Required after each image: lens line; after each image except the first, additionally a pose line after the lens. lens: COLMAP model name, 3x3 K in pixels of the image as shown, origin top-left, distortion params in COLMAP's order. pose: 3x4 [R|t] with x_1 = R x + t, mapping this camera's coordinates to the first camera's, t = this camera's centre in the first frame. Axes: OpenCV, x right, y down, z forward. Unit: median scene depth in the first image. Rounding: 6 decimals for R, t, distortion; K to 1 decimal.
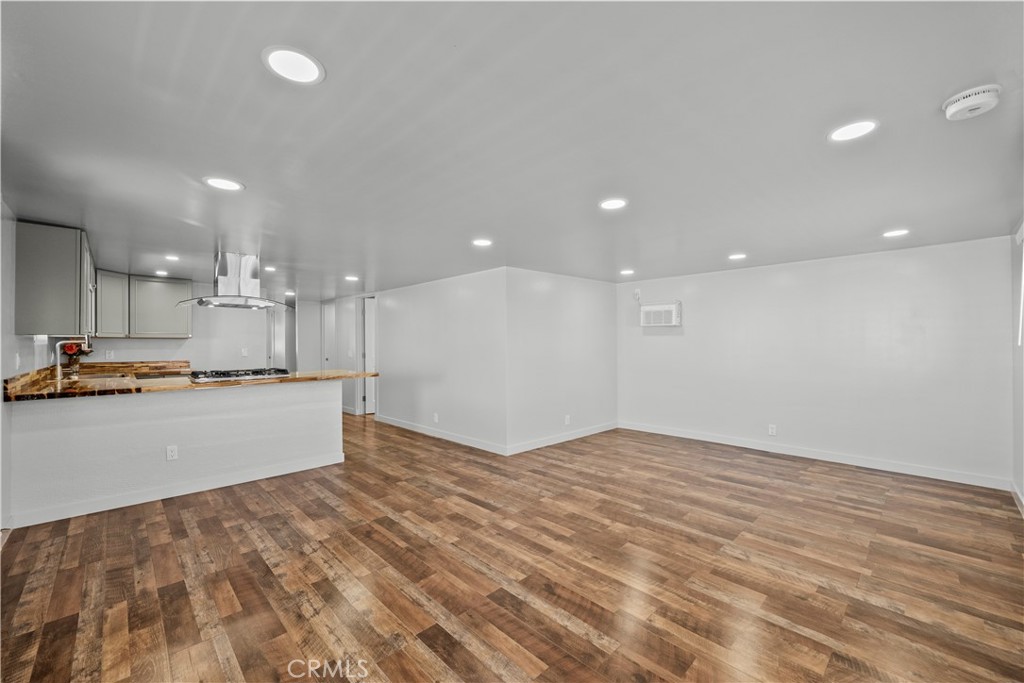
lens RADIAL K [[419.2, 0, 505.0], [0, 419.2, 339.5], [0, 0, 1]] dist [-0.001327, 0.000404]
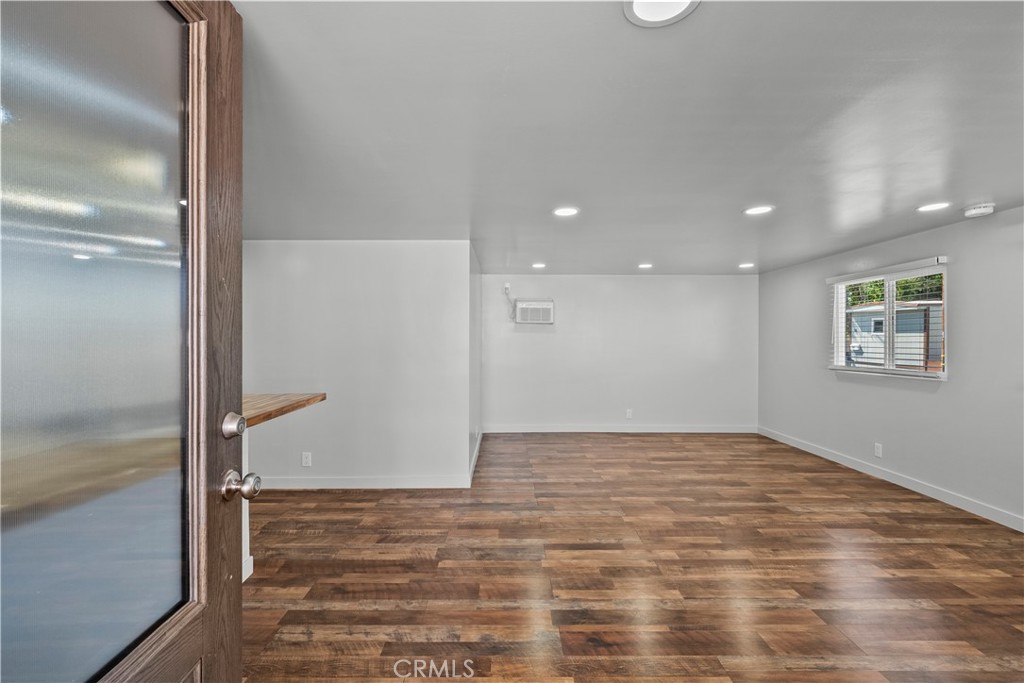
lens RADIAL K [[457.3, 0, 504.6], [0, 457.3, 338.5], [0, 0, 1]] dist [0.001929, -0.000974]
pose [[0.680659, 0.002385, 0.732597, -0.718748], [-0.010861, 0.999918, 0.006835, -0.004445], [-0.732520, -0.012609, 0.680629, 0.483066]]
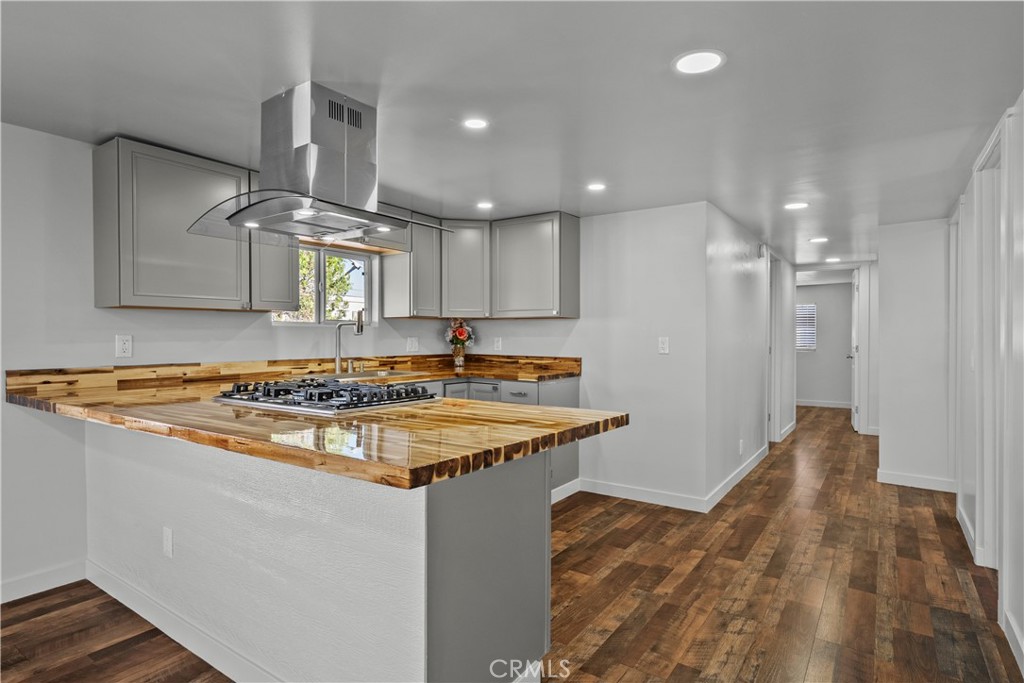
lens RADIAL K [[533.9, 0, 497.1], [0, 533.9, 346.9], [0, 0, 1]] dist [0.001956, -0.001012]
pose [[0.203274, 0.020421, -0.978909, -0.109157], [0.006920, 0.999728, 0.022292, 0.030856], [0.979097, -0.011305, 0.203077, 1.200814]]
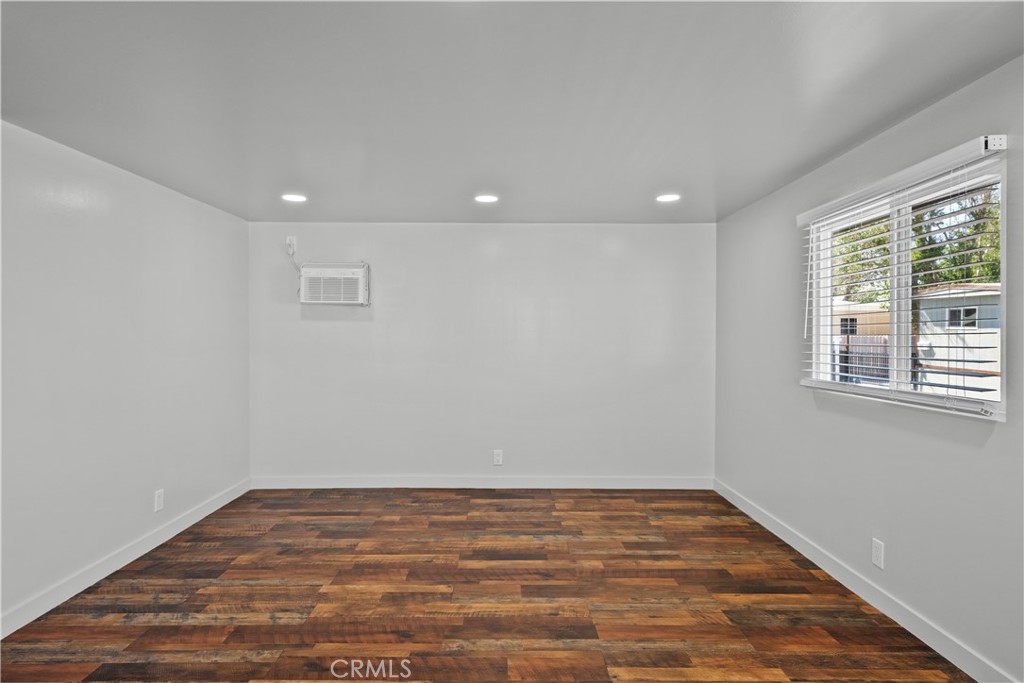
lens RADIAL K [[564.9, 0, 510.3], [0, 564.9, 340.5], [0, 0, 1]] dist [0.002052, -0.001994]
pose [[0.679254, -0.003458, 0.733895, -0.062522], [-0.013029, 0.999774, 0.016770, 0.003125], [-0.733787, -0.020953, 0.679056, 0.437860]]
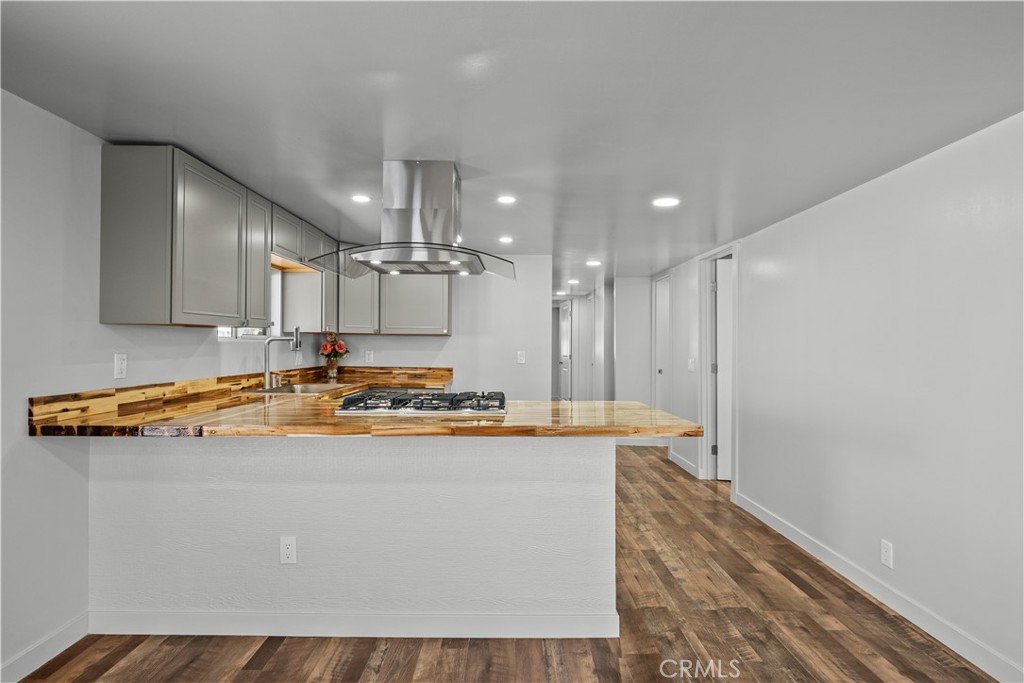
lens RADIAL K [[533.9, 0, 504.9], [0, 533.9, 342.9], [0, 0, 1]] dist [0.001956, -0.001012]
pose [[0.727733, 0.005825, -0.685836, -0.138776], [-0.004137, 0.999983, 0.004103, 0.008722], [0.685848, -0.000148, 0.727745, 0.676362]]
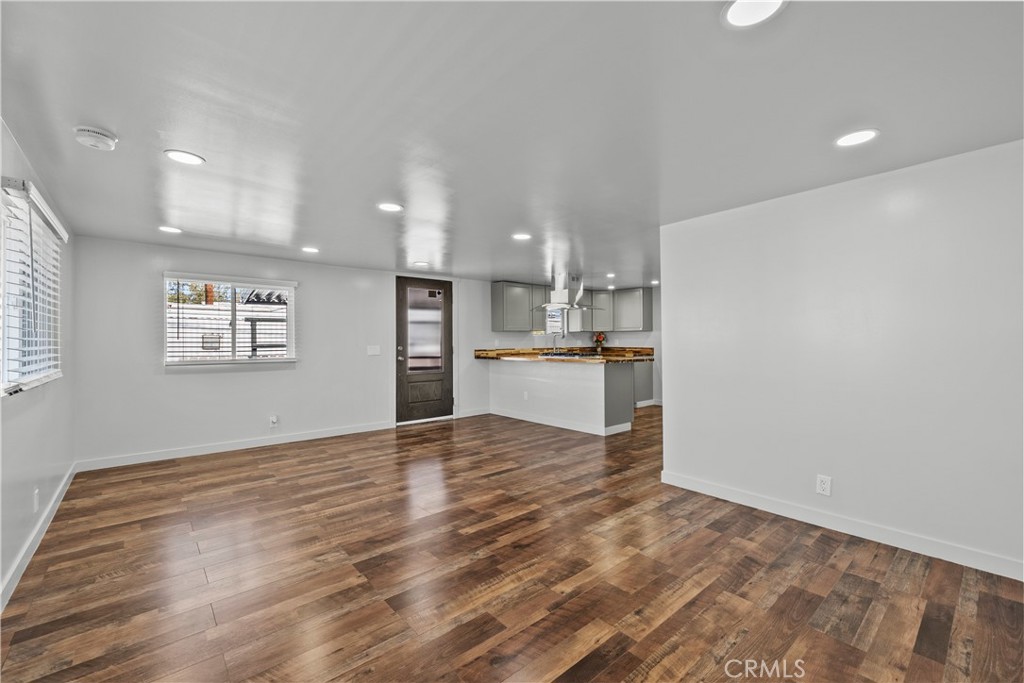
lens RADIAL K [[419.2, 0, 494.3], [0, 419.2, 330.0], [0, 0, 1]] dist [-0.001327, 0.000404]
pose [[-0.072252, -0.021640, -0.997152, 0.972552], [0.016297, 0.999606, -0.022874, 0.026524], [0.997253, -0.017904, -0.071871, 0.961754]]
